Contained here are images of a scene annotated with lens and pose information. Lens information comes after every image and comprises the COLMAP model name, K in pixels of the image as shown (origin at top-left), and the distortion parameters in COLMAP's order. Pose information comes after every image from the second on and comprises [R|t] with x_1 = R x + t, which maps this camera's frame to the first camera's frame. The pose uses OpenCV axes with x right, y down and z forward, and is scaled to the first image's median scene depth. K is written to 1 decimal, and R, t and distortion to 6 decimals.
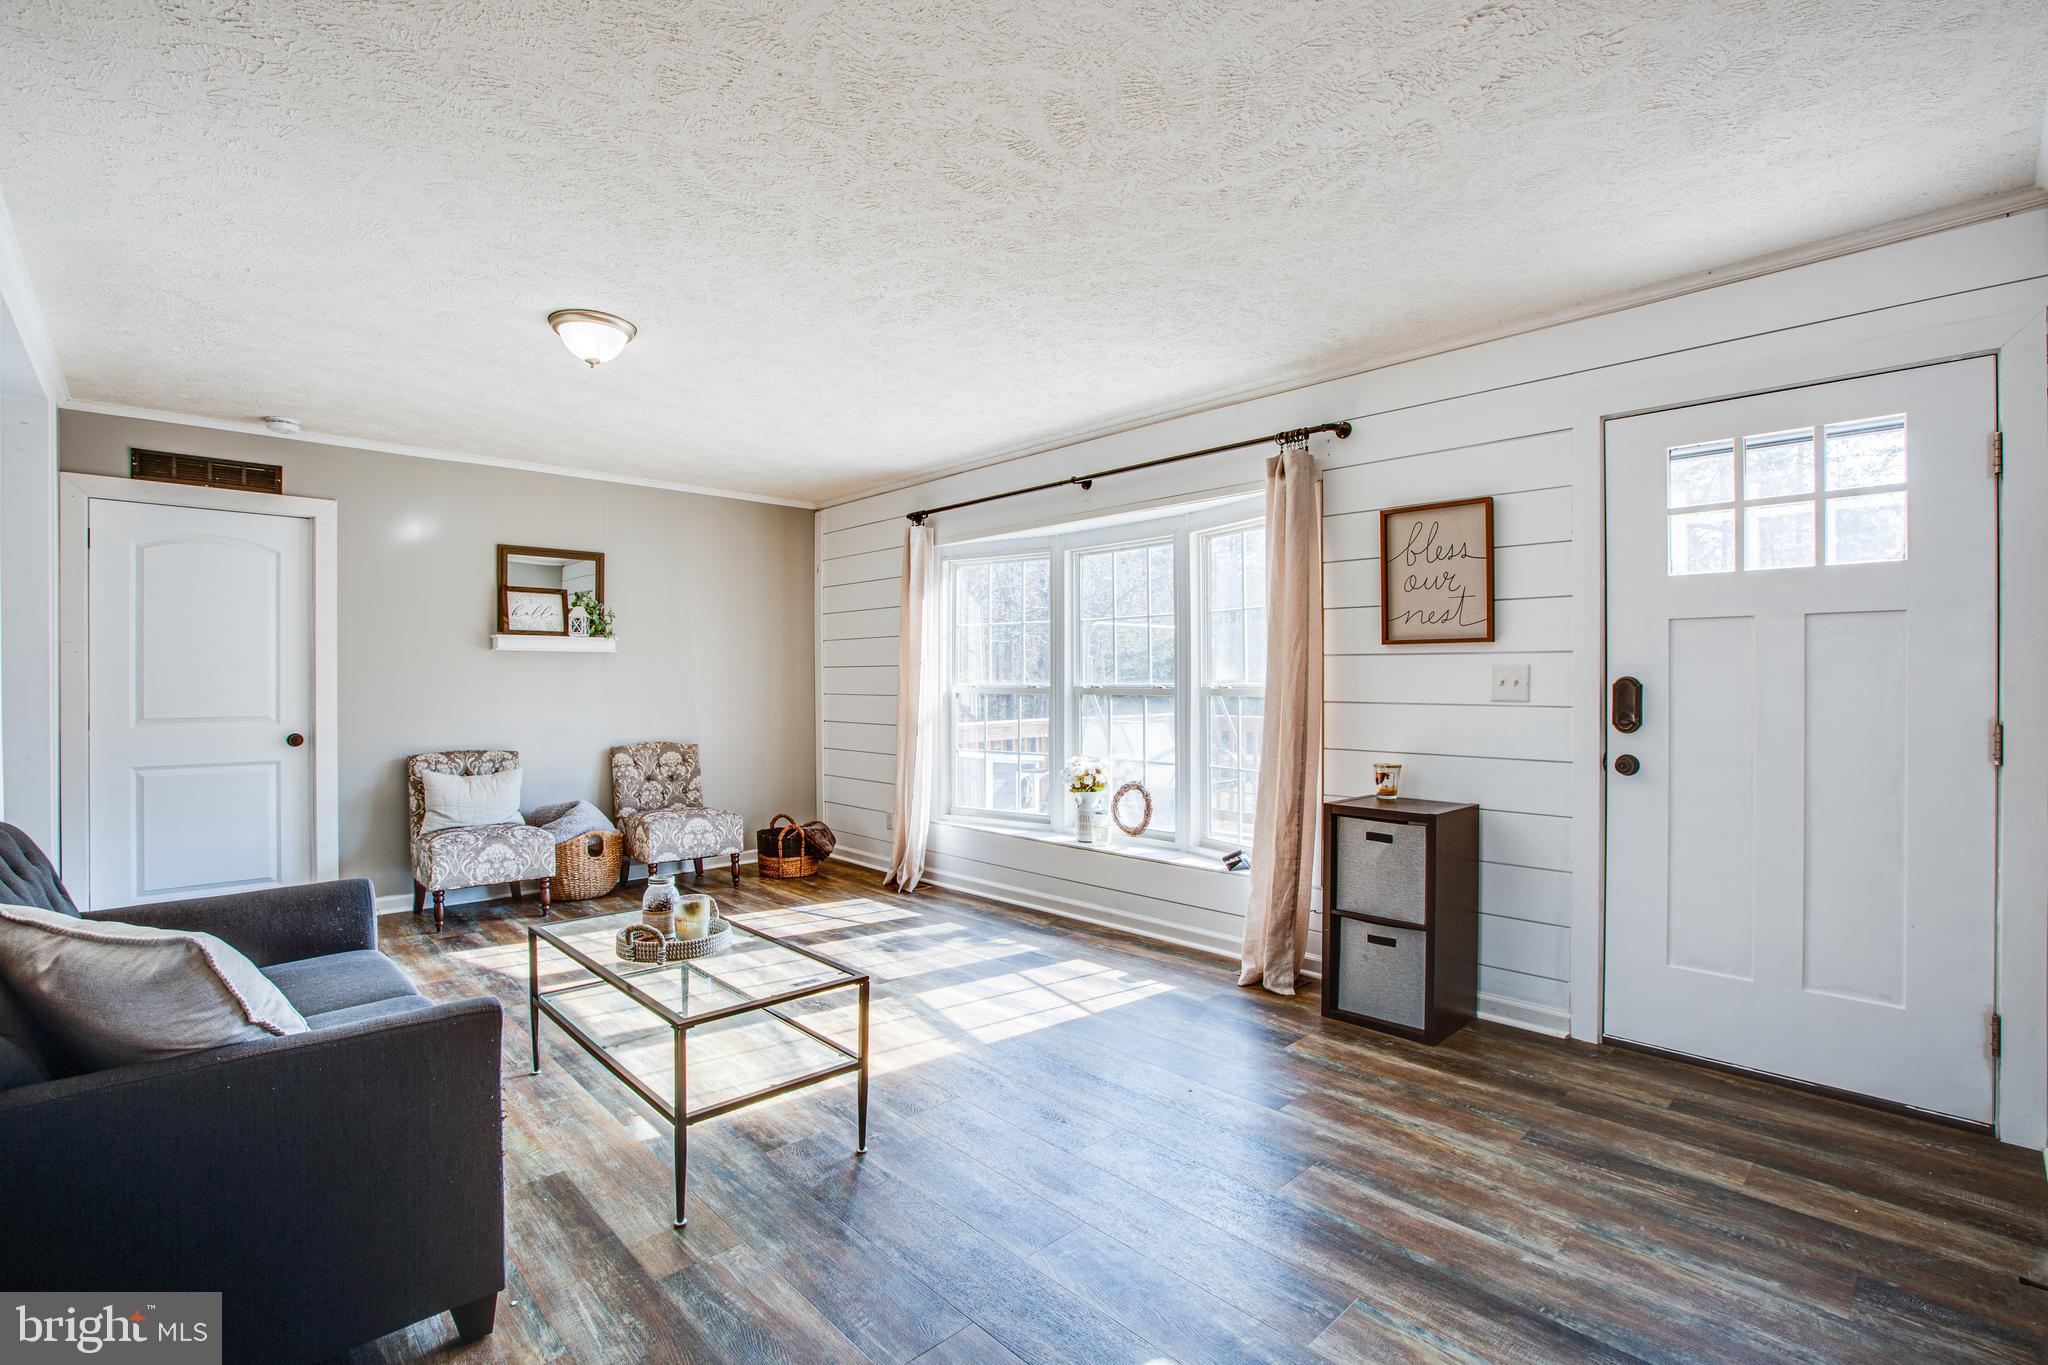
lens RADIAL K [[938.0, 0, 1023.9], [0, 938.0, 681.4], [0, 0, 1]] dist [-0.036386, 0.004868]
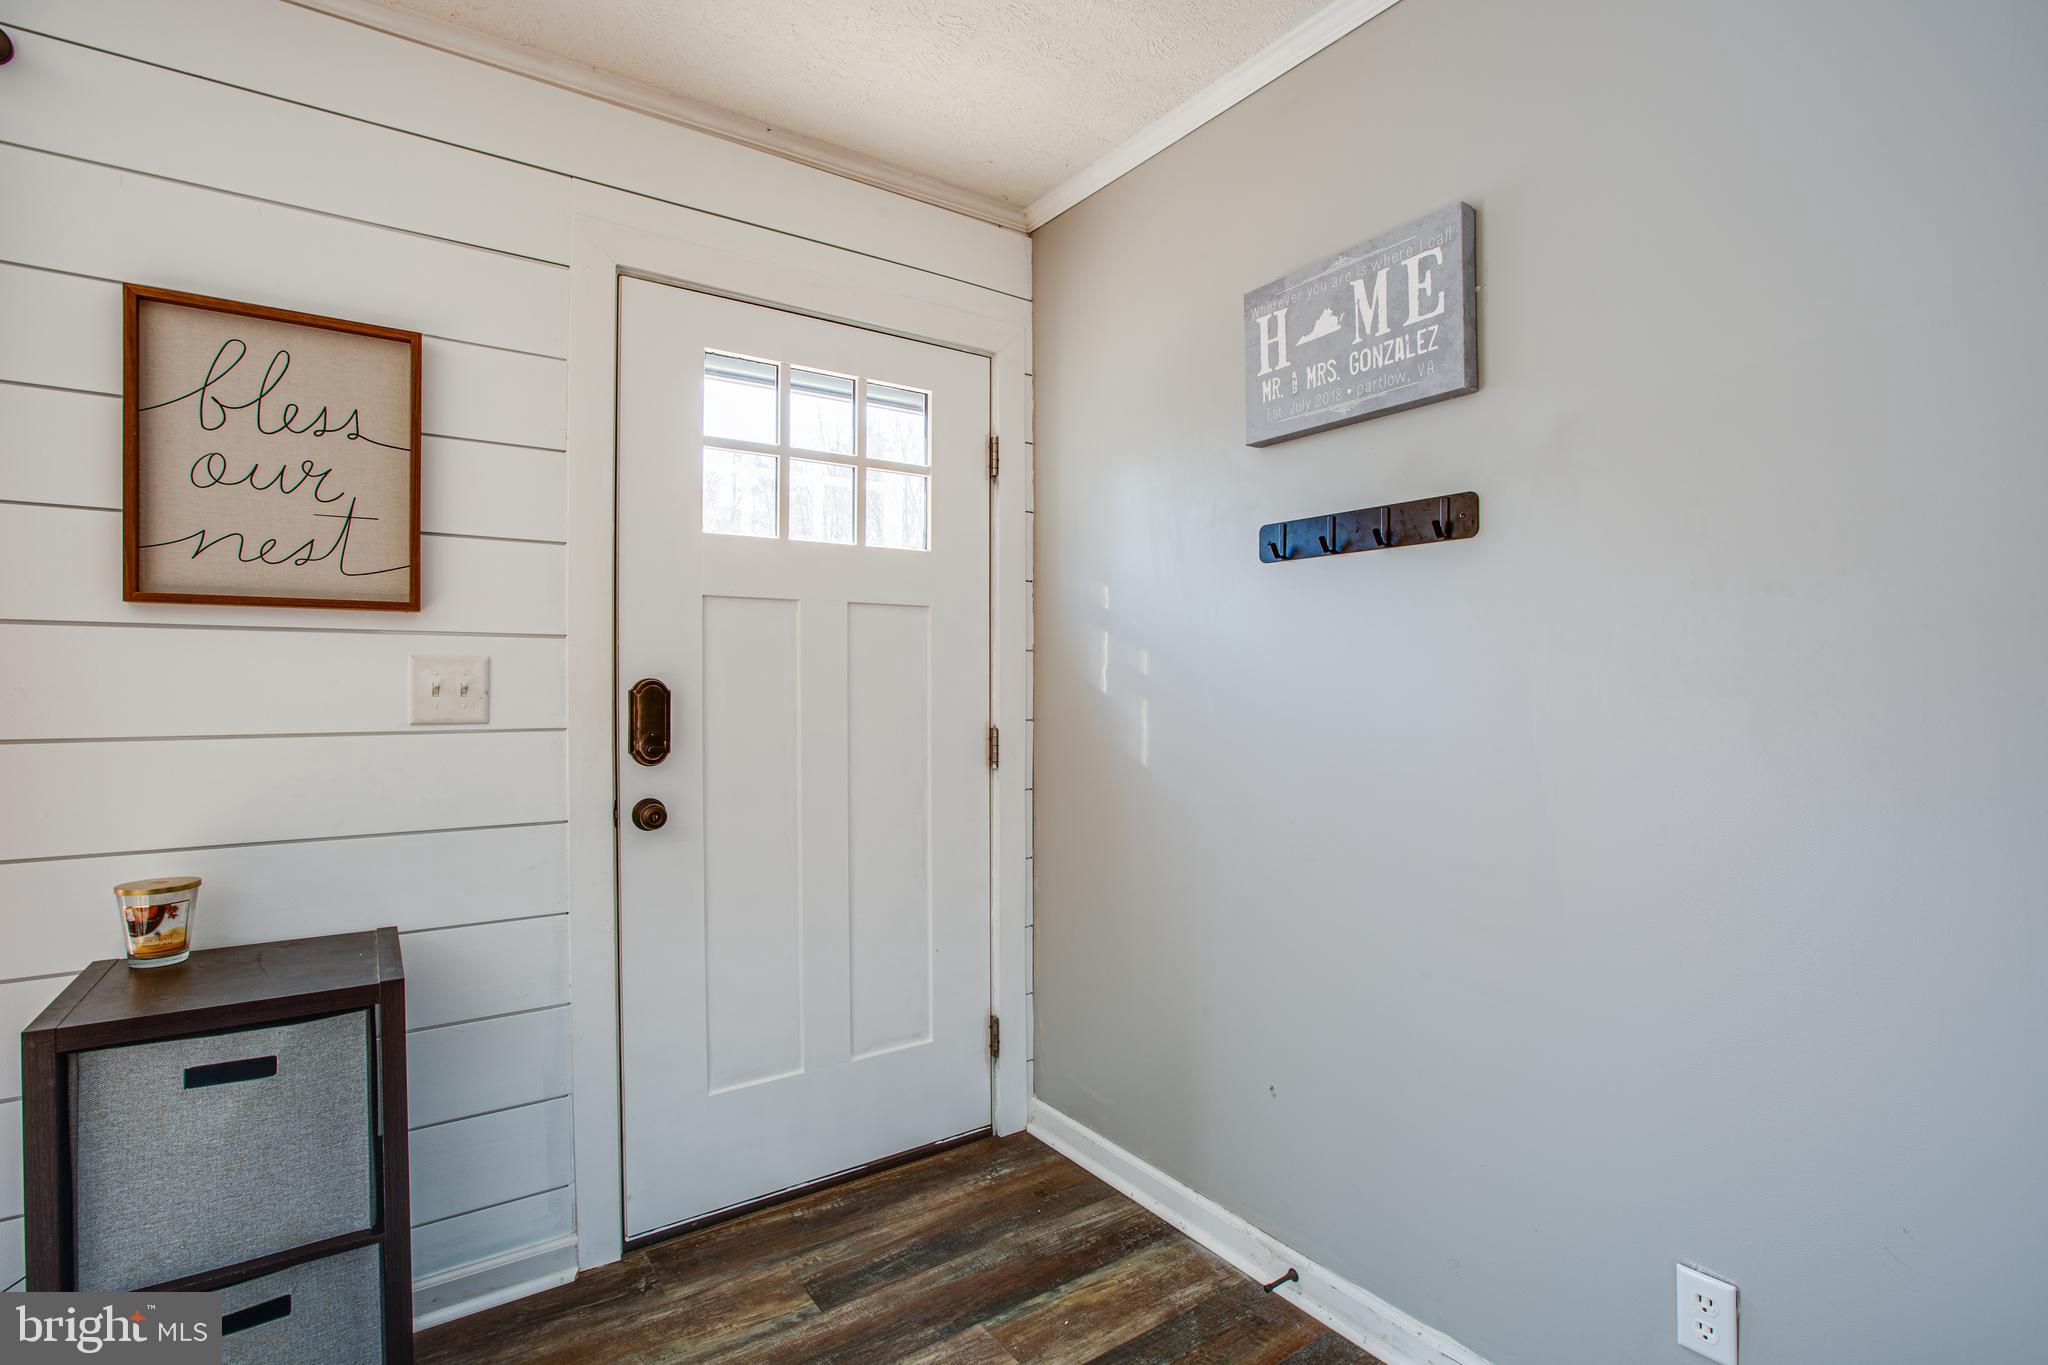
lens RADIAL K [[938.0, 0, 1026.6], [0, 938.0, 686.5], [0, 0, 1]] dist [-0.036386, 0.004868]
pose [[0.138989, -0.007254, 0.990267, 0.038310], [-0.000433, 0.999973, 0.007386, -0.004628], [-0.990294, -0.001456, 0.138982, 0.630794]]
